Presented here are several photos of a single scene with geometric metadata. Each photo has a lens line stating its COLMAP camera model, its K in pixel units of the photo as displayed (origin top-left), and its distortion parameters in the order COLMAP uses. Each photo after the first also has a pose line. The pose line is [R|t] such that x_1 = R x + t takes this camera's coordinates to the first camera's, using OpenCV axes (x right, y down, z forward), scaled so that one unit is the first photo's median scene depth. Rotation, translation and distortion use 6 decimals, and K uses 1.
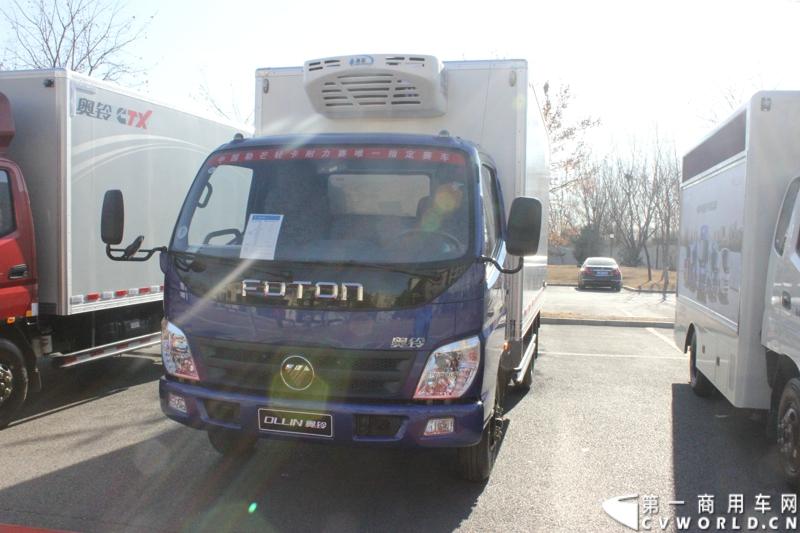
lens RADIAL K [[748.6, 0, 400.0], [0, 748.6, 266.5], [0, 0, 1]] dist [-0.067358, -0.002057]
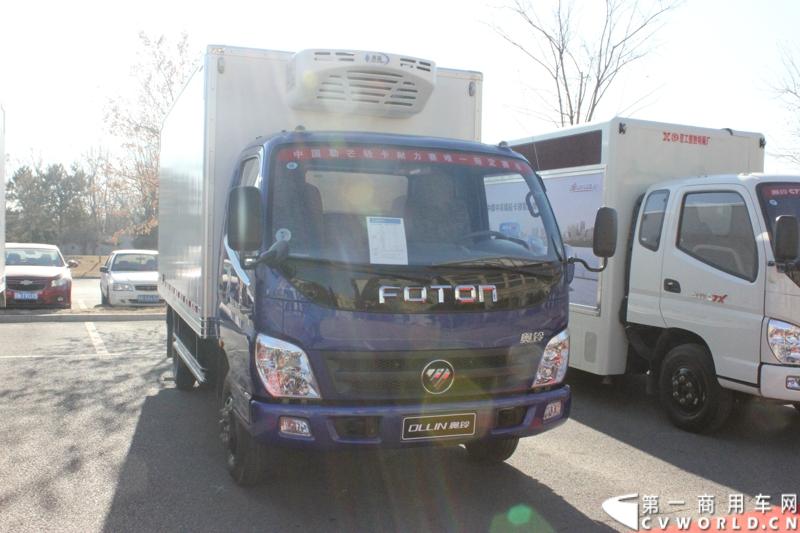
lens RADIAL K [[787.0, 0, 400.0], [0, 787.0, 266.5], [0, 0, 1]] dist [-0.046951, 0.005458]
pose [[0.818665, -0.026411, 0.573664, -0.747136], [0.018872, 0.999640, 0.019089, -0.025208], [-0.573961, -0.004801, 0.818868, 0.160626]]
